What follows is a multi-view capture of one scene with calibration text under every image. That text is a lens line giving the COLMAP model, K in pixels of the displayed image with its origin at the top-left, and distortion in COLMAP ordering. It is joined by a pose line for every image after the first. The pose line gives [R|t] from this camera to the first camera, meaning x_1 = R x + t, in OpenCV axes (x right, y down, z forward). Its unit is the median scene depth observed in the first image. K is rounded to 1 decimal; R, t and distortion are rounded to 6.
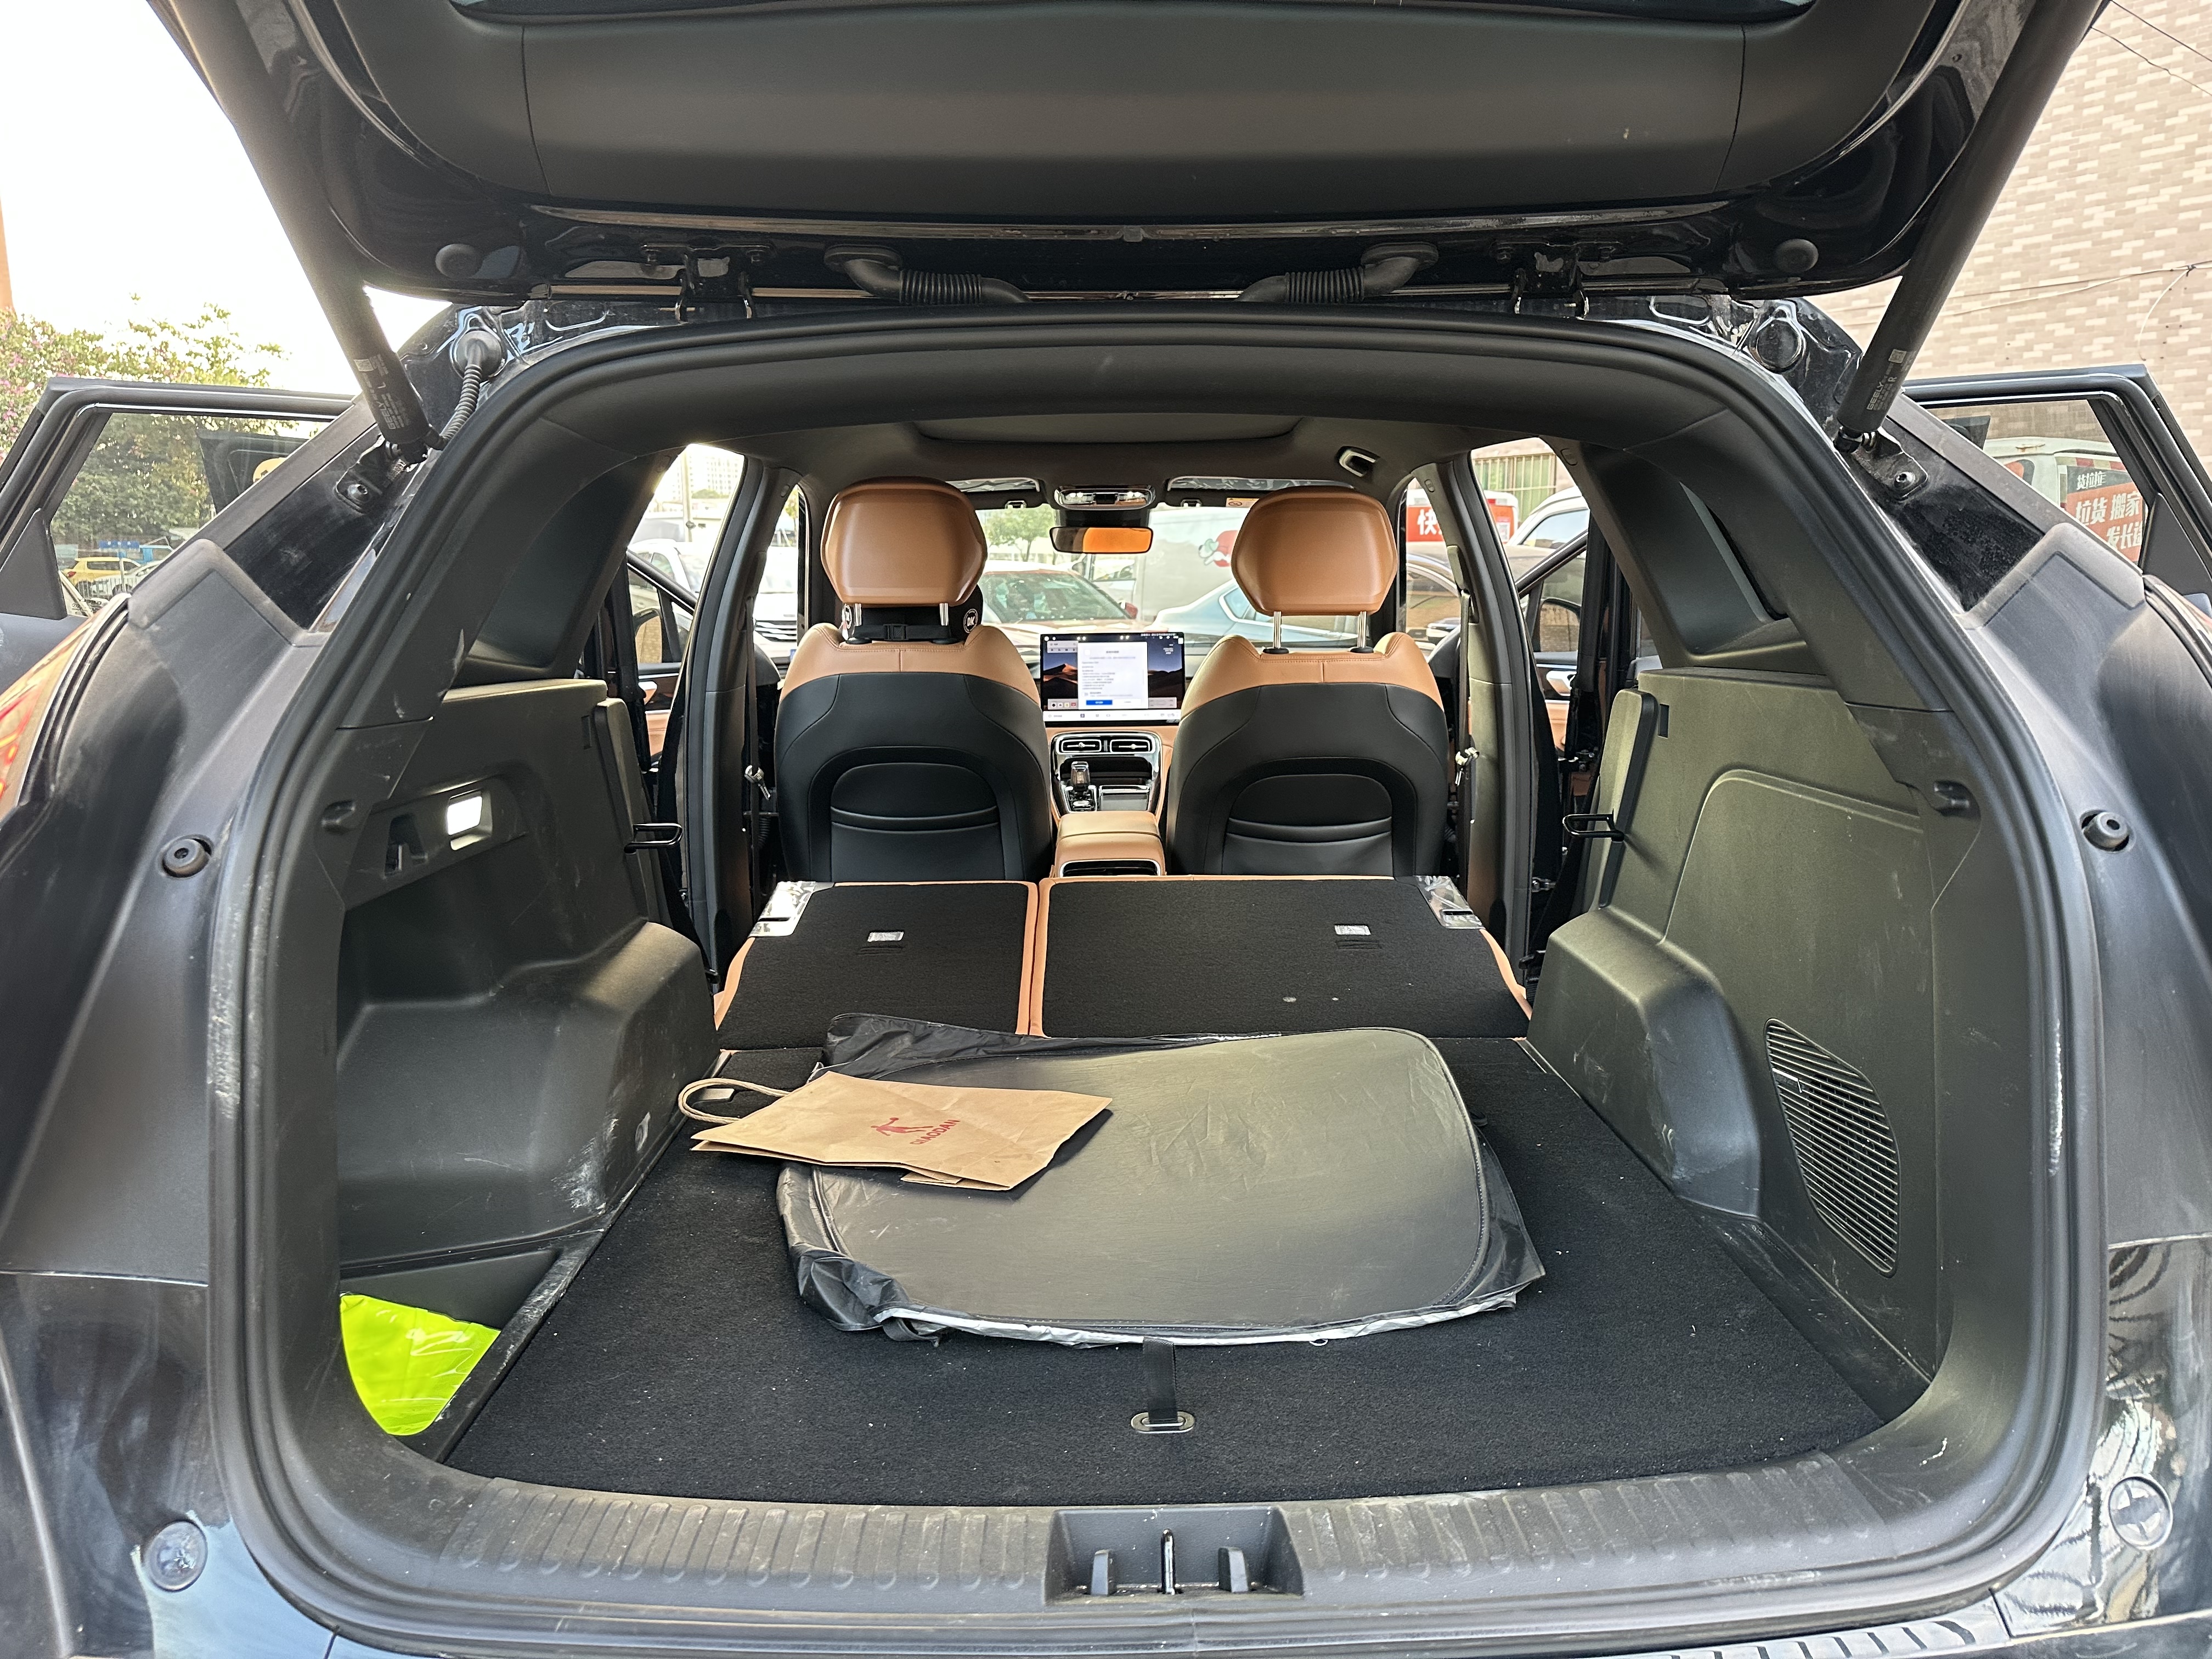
lens RADIAL K [[1576.8, 0, 1096.4], [0, 1576.8, 830.4], [0, 0, 1]] dist [-0.000300, -0.007235]
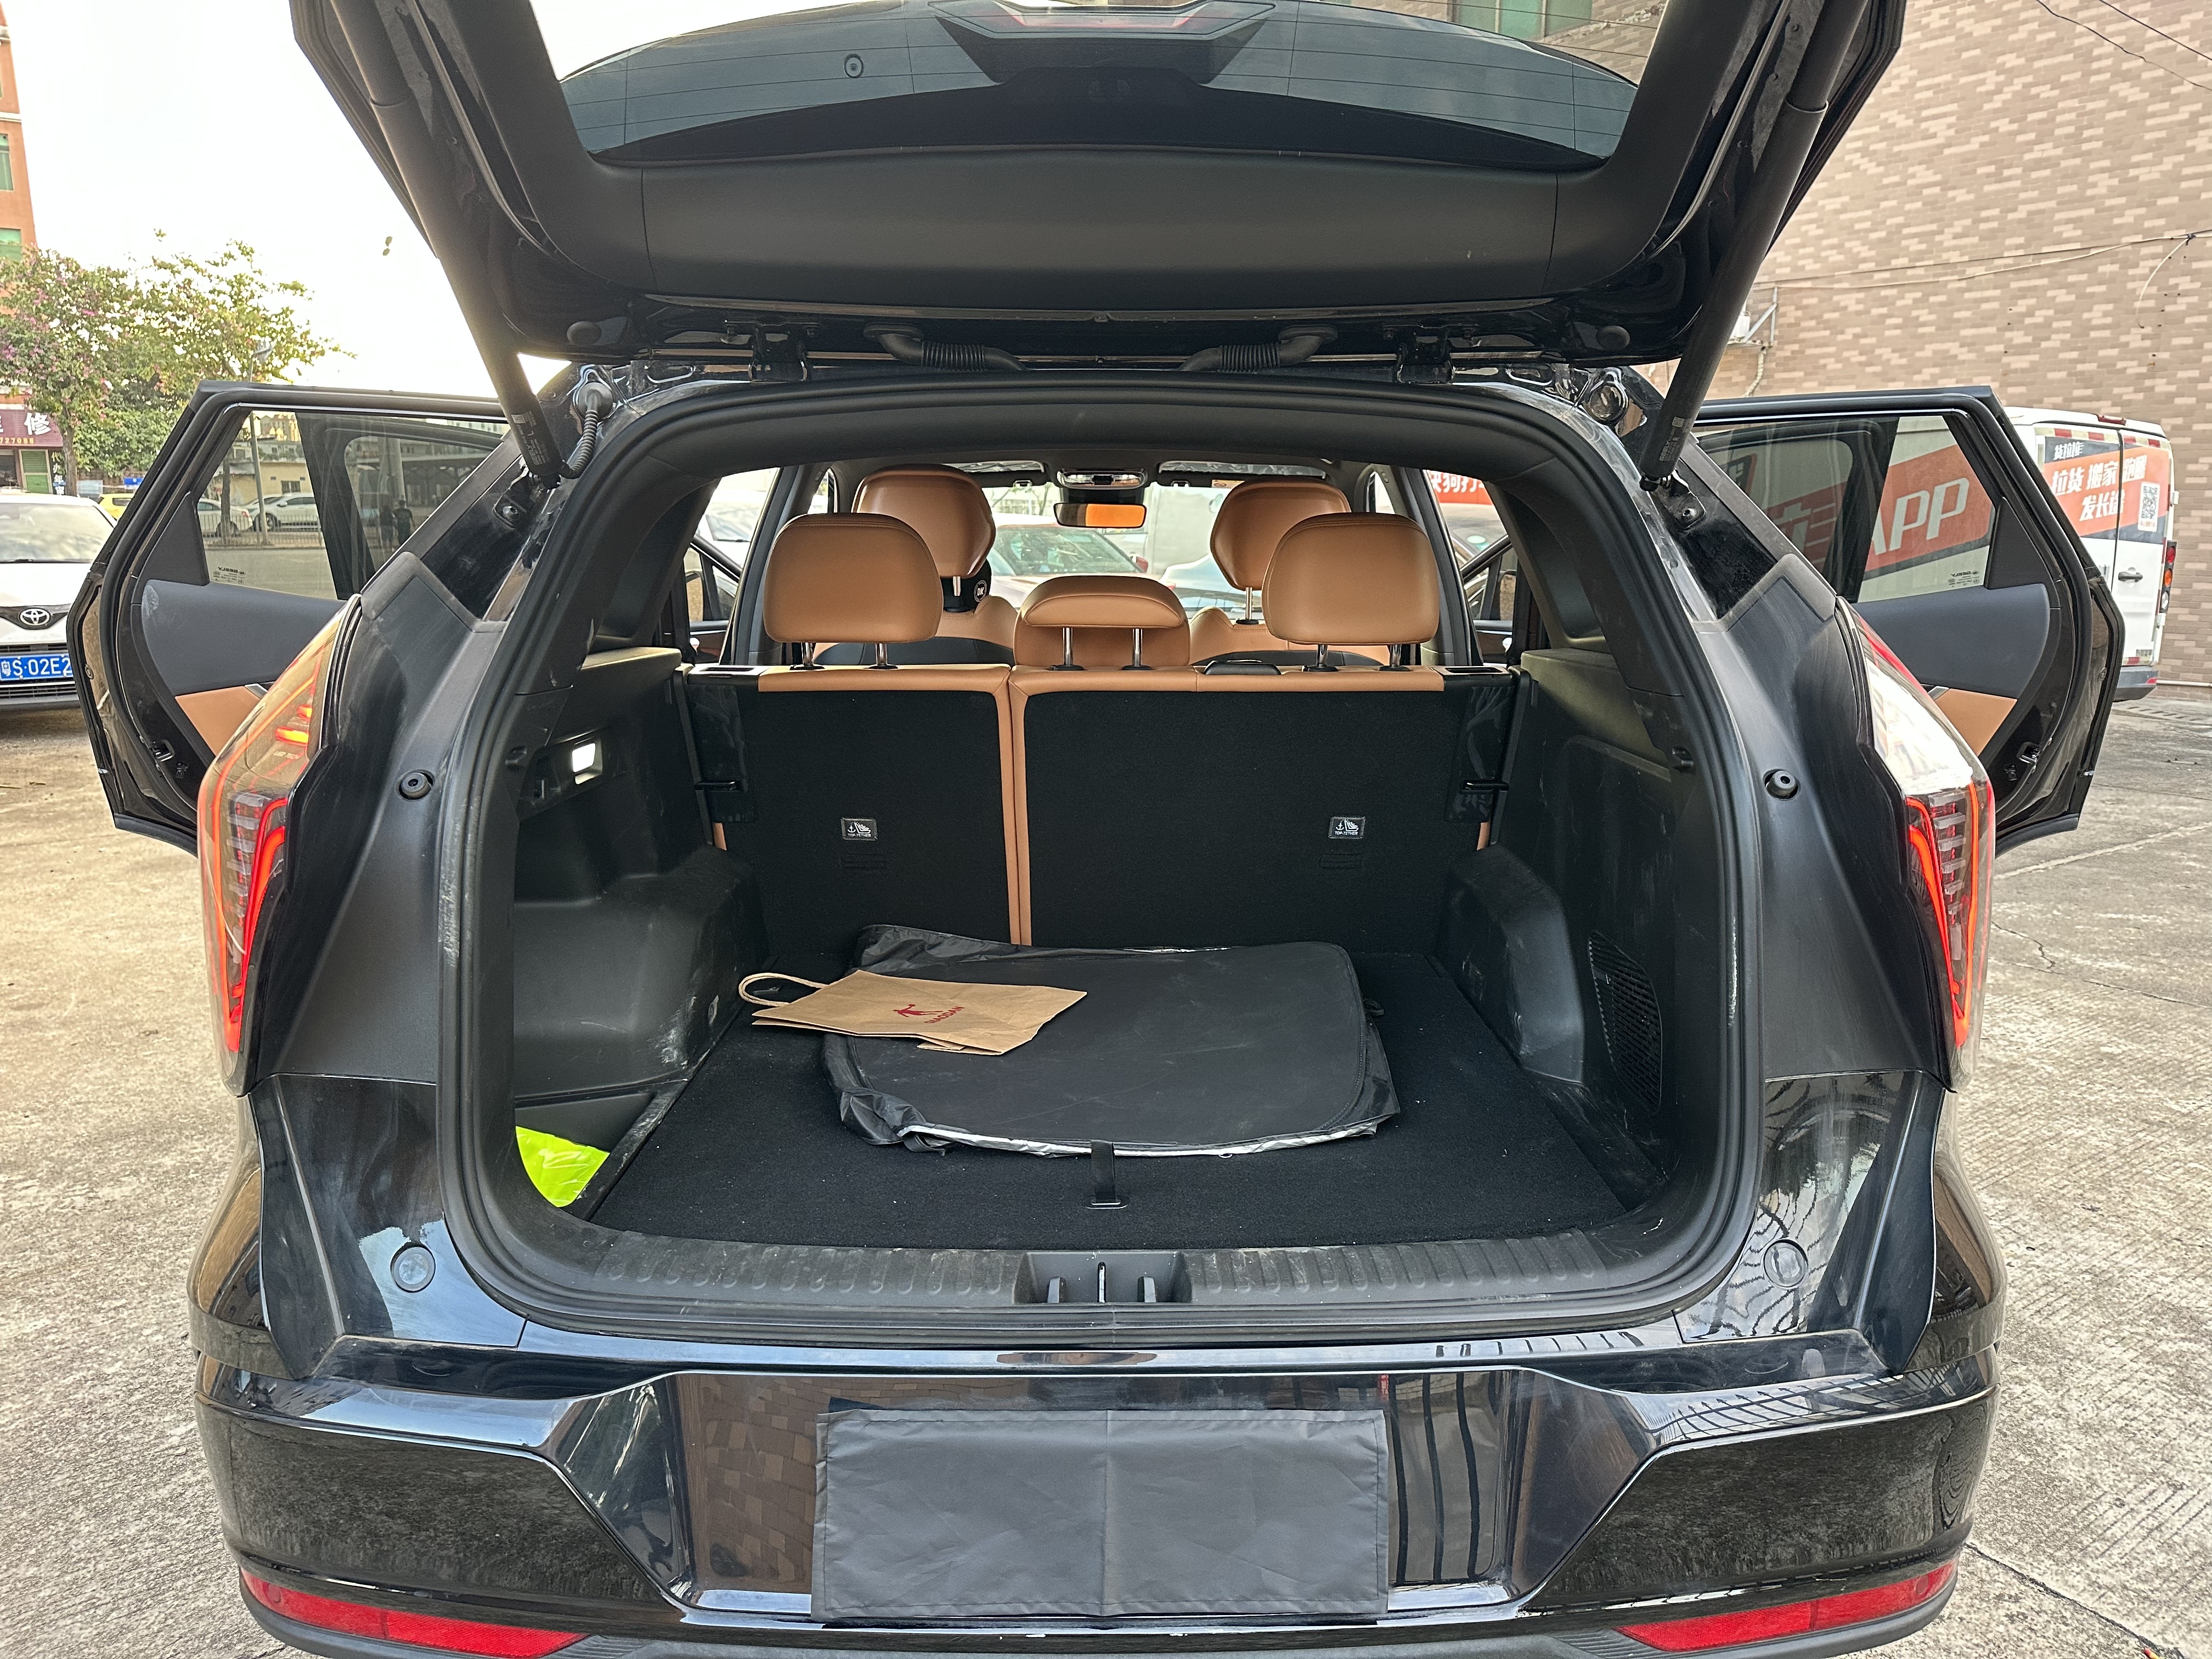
lens RADIAL K [[1598.1, 0, 1110.5], [0, 1598.1, 841.3], [0, 0, 1]] dist [0.001140, -0.002376]
pose [[0.999917, 0.012719, -0.002266, 0.037749], [-0.012619, 0.999128, 0.039795, 0.001525], [0.002770, -0.039763, 0.999205, -0.318443]]
